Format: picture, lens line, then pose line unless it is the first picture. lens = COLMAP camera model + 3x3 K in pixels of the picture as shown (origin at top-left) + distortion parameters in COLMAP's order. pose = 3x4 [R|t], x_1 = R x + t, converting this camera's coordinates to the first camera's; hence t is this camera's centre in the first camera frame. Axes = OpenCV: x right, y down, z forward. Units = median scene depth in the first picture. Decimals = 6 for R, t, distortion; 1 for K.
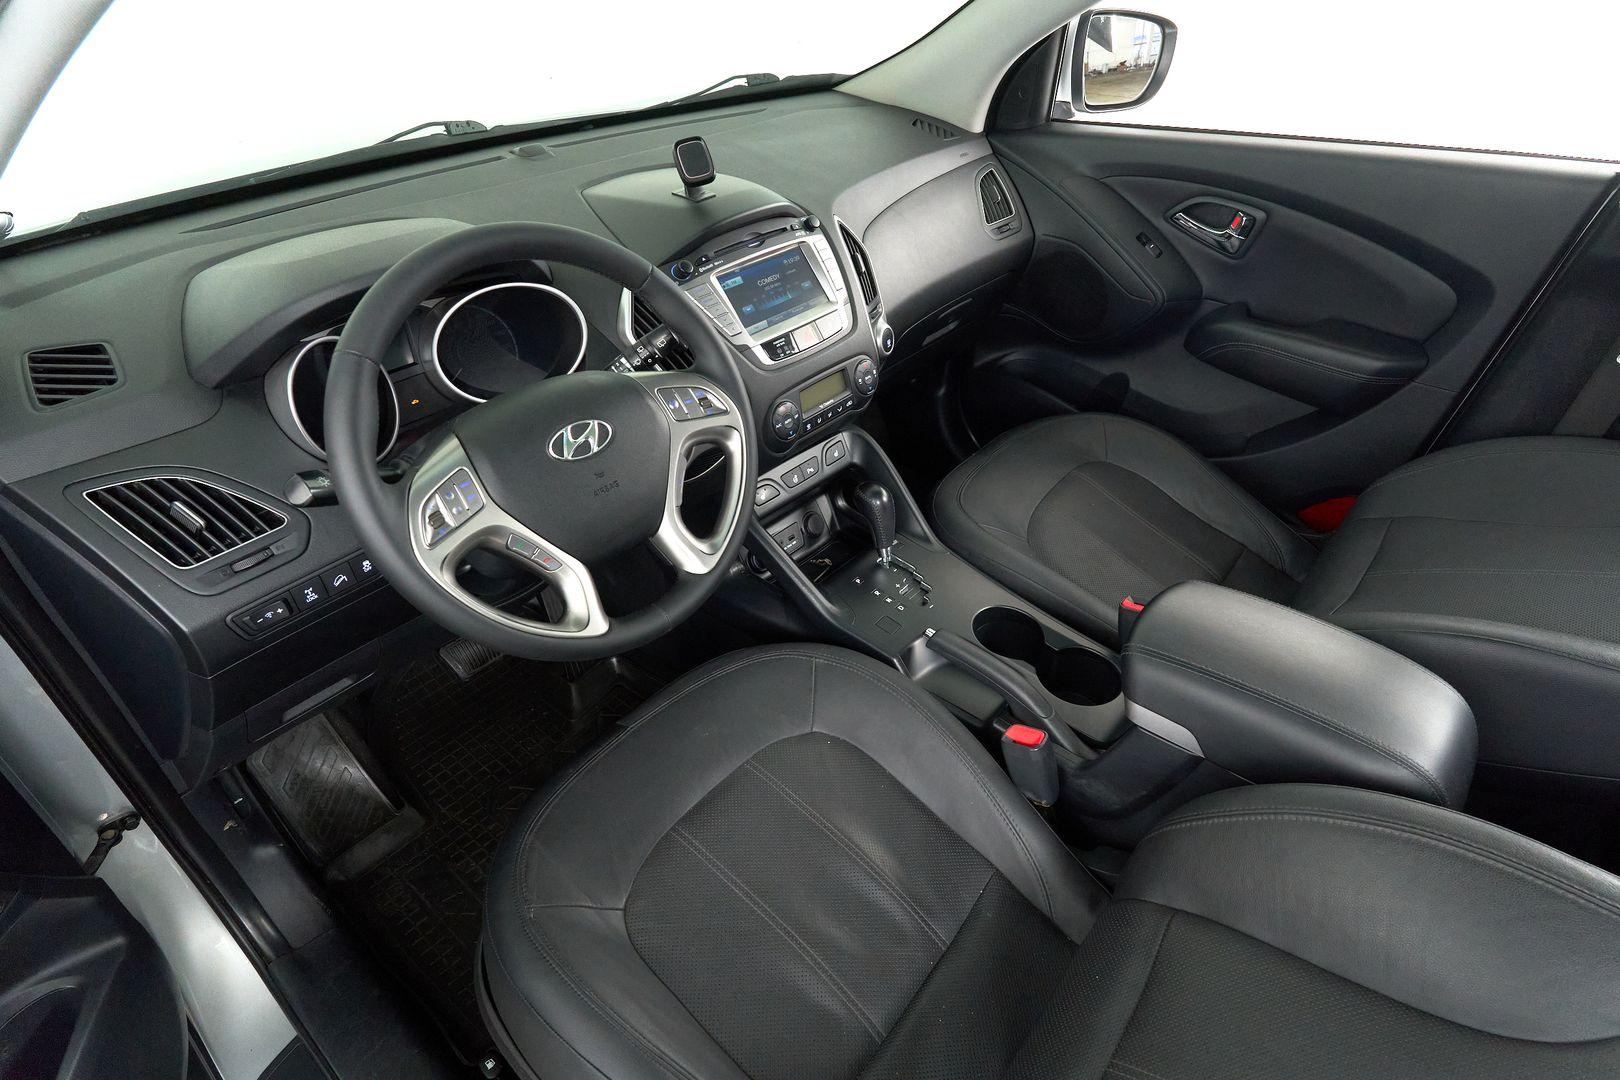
lens RADIAL K [[871.3, 0, 836.7], [0, 871.3, 541.2], [0, 0, 1]] dist [0.022957, -0.002763]
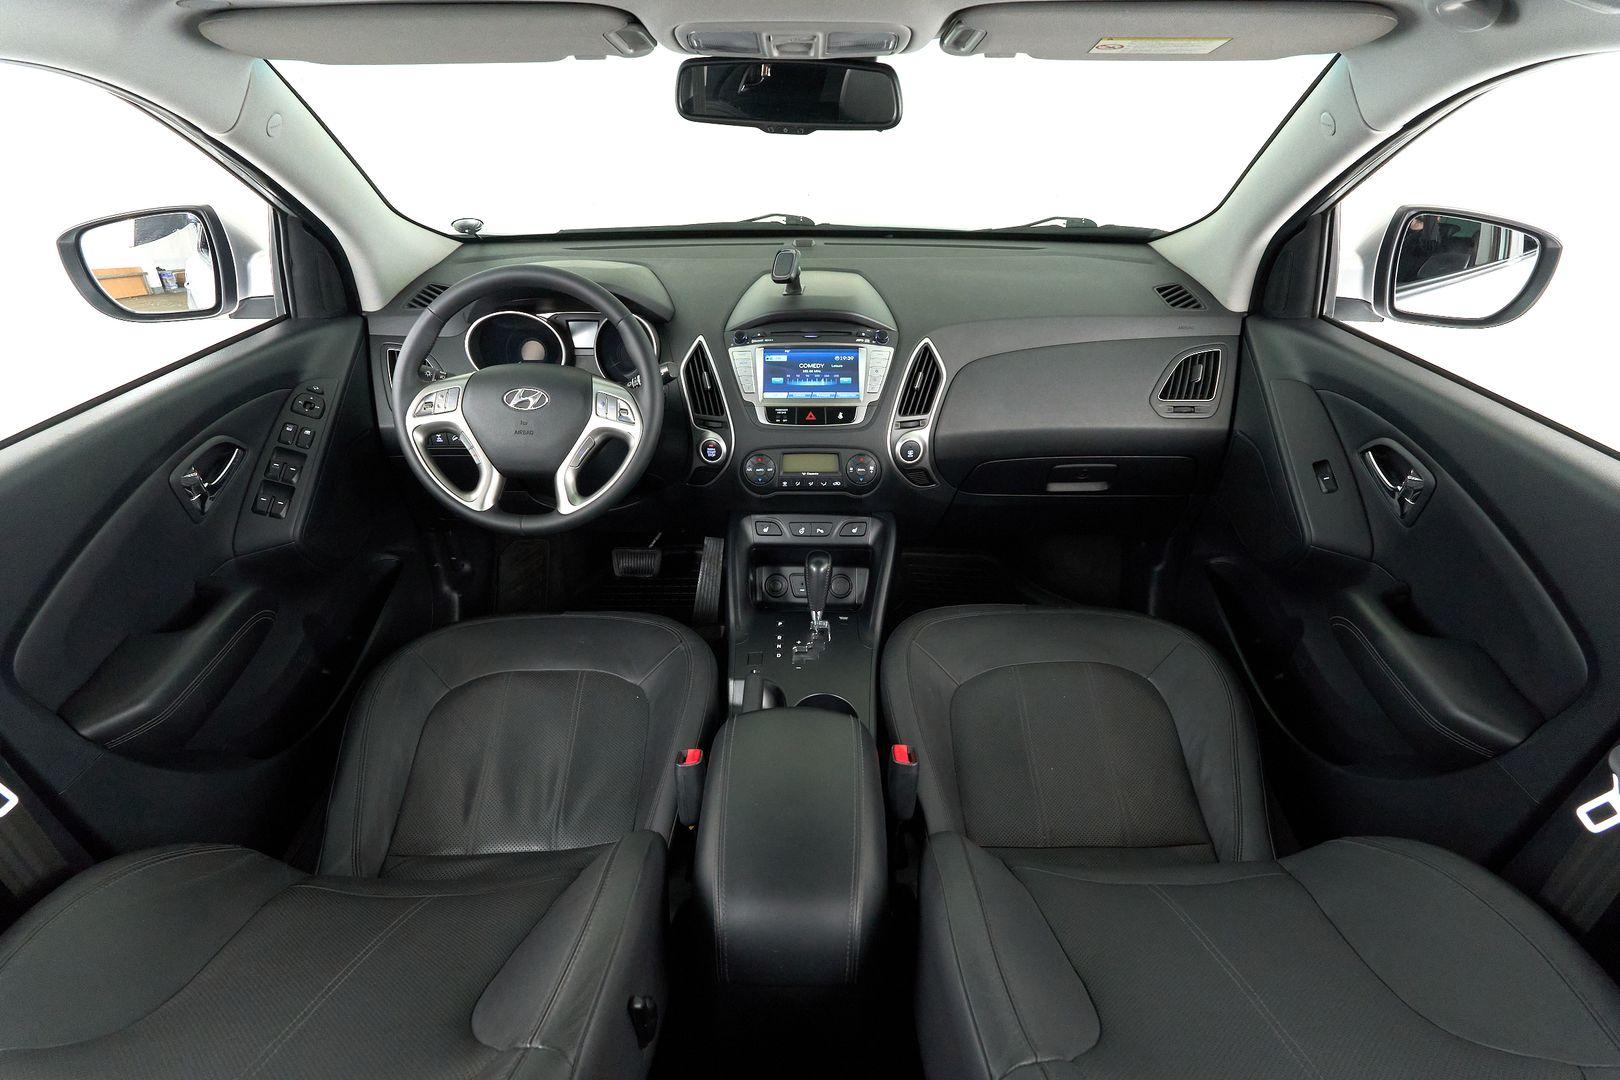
lens RADIAL K [[871.3, 0, 774.5], [0, 871.3, 542.9], [0, 0, 1]] dist [0.022957, -0.002763]
pose [[0.637111, 0.396390, -0.661033, 0.606394], [-0.457788, 0.884574, 0.089216, -0.122737], [0.620096, 0.245773, 0.745034, 0.080883]]
